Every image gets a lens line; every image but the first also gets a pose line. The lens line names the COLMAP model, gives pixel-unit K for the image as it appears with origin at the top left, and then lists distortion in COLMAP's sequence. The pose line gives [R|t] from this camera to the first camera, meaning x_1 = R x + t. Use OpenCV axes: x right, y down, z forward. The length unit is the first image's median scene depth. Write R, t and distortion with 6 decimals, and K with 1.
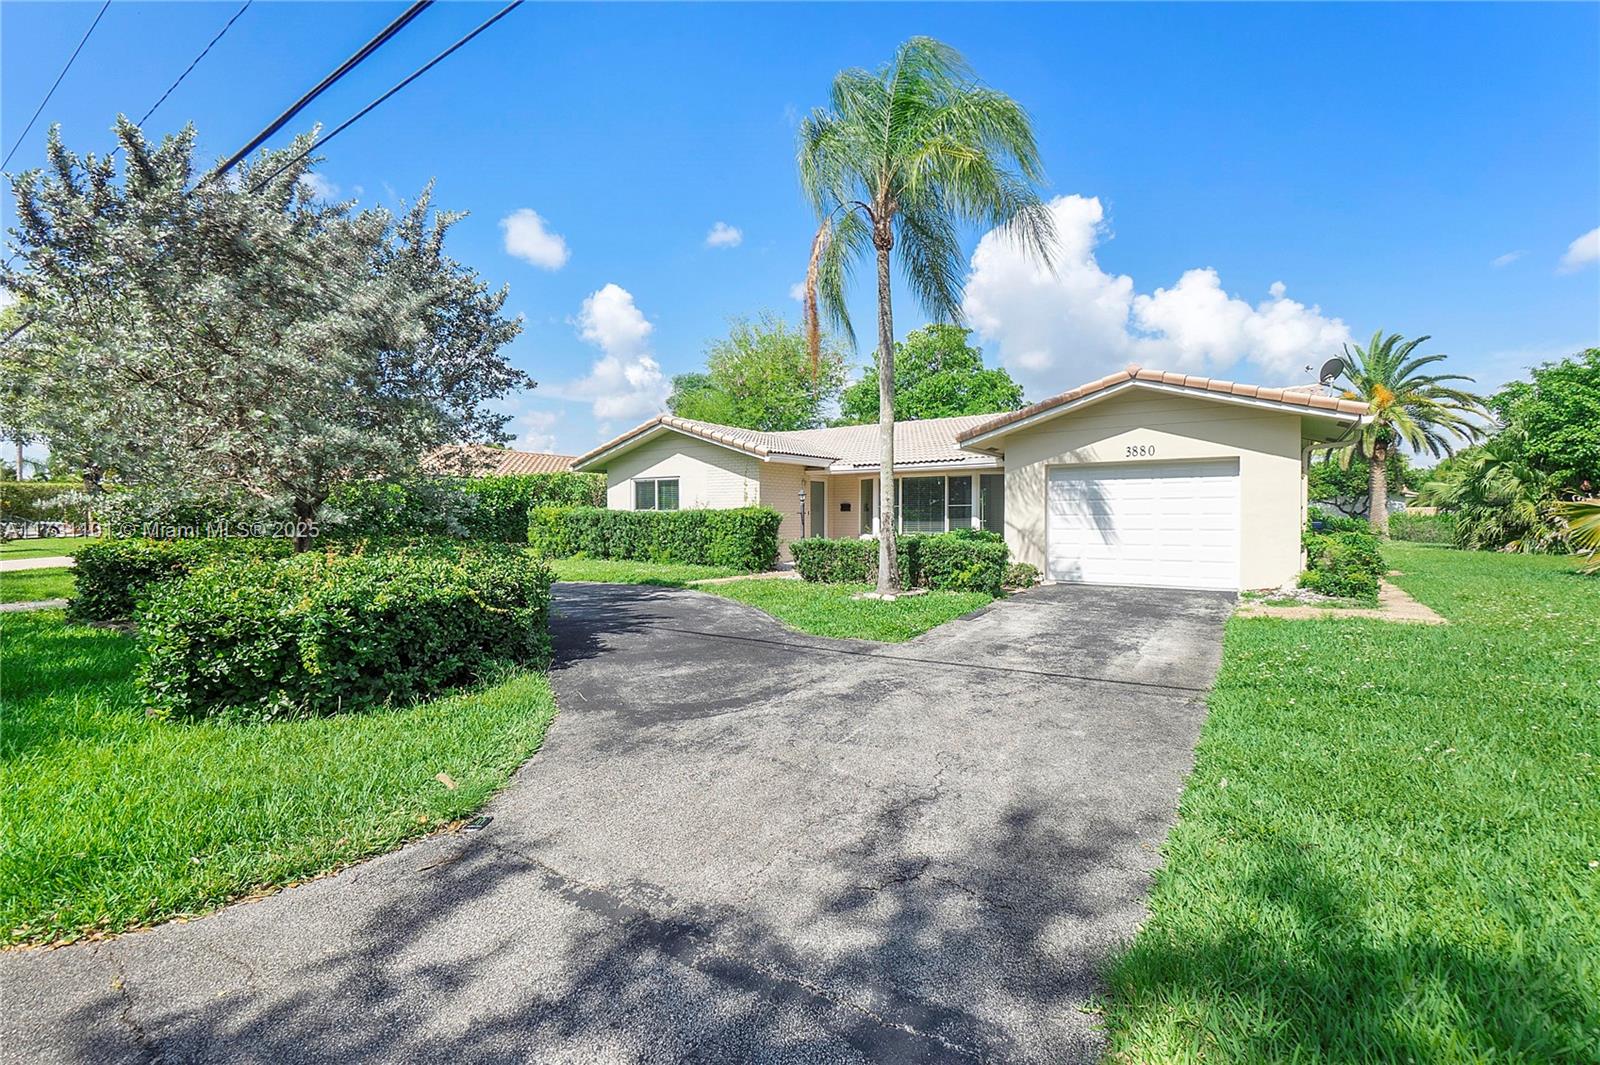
lens RADIAL K [[692.0, 0, 801.2], [0, 692.0, 527.4], [0, 0, 1]] dist [-0.002669, -0.000228]
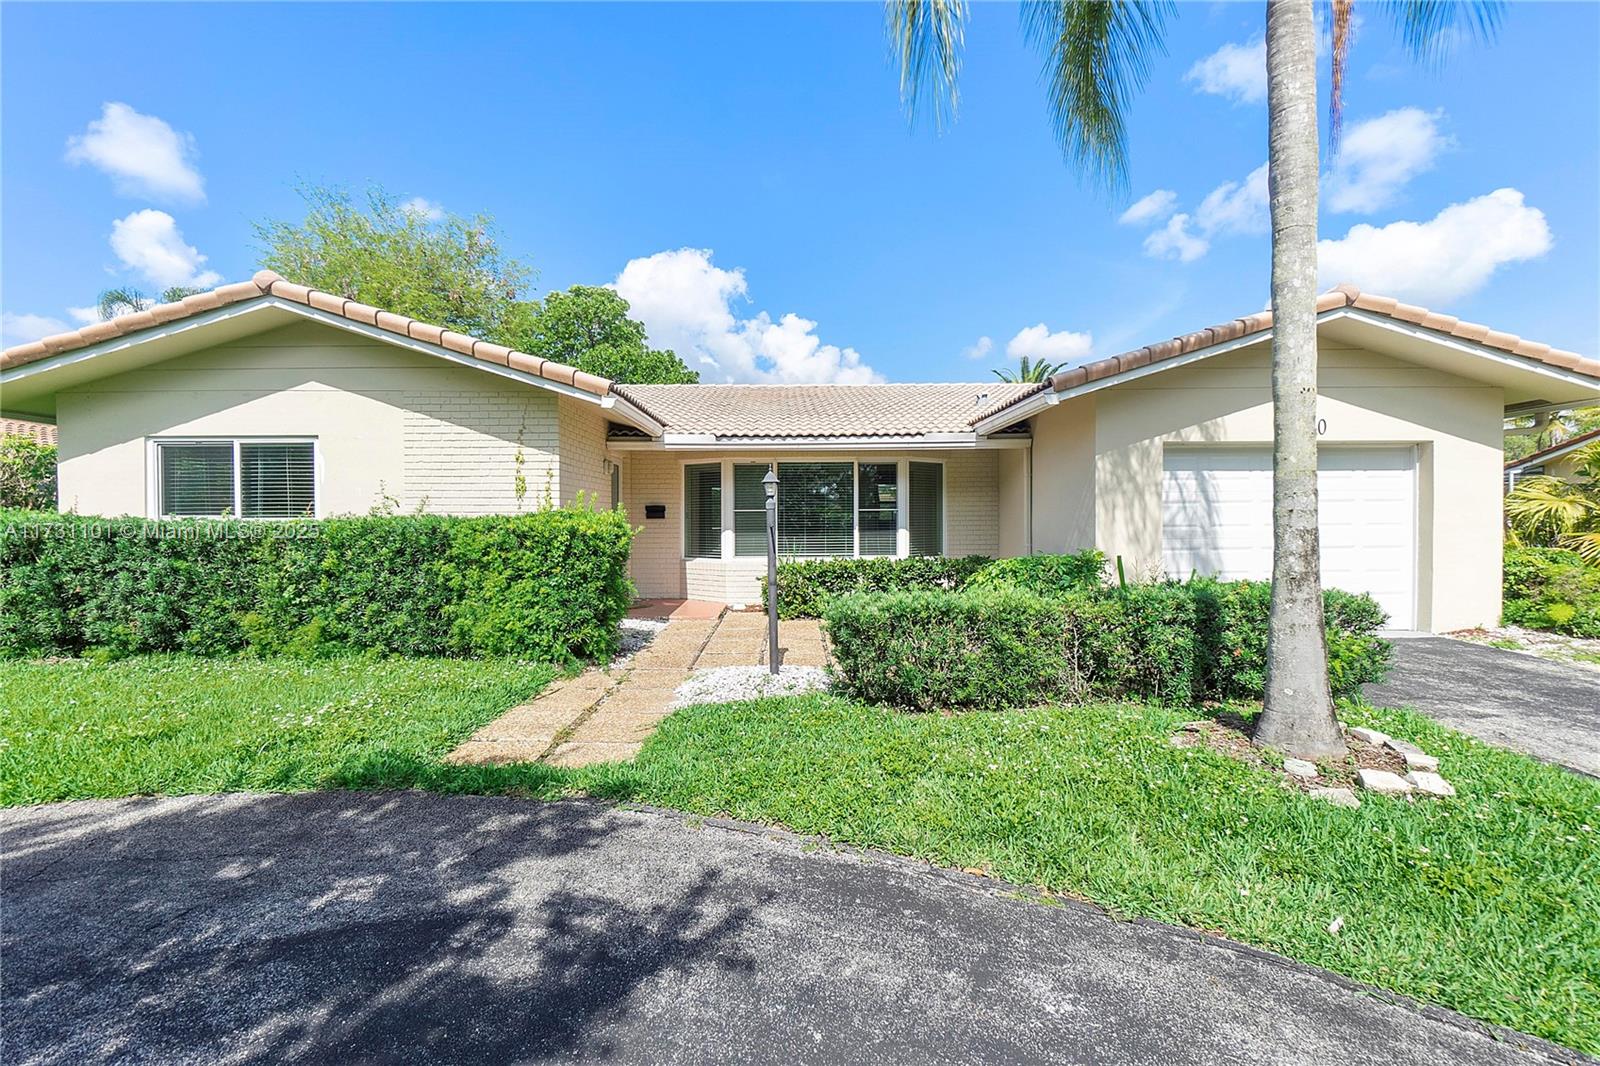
lens RADIAL K [[692.0, 0, 801.2], [0, 692.0, 527.9], [0, 0, 1]] dist [-0.002669, -0.000228]
pose [[0.821878, -0.009488, 0.569585, -0.183272], [0.011809, 0.999930, -0.000383, -0.015798], [-0.569541, 0.007041, 0.821933, 0.518869]]
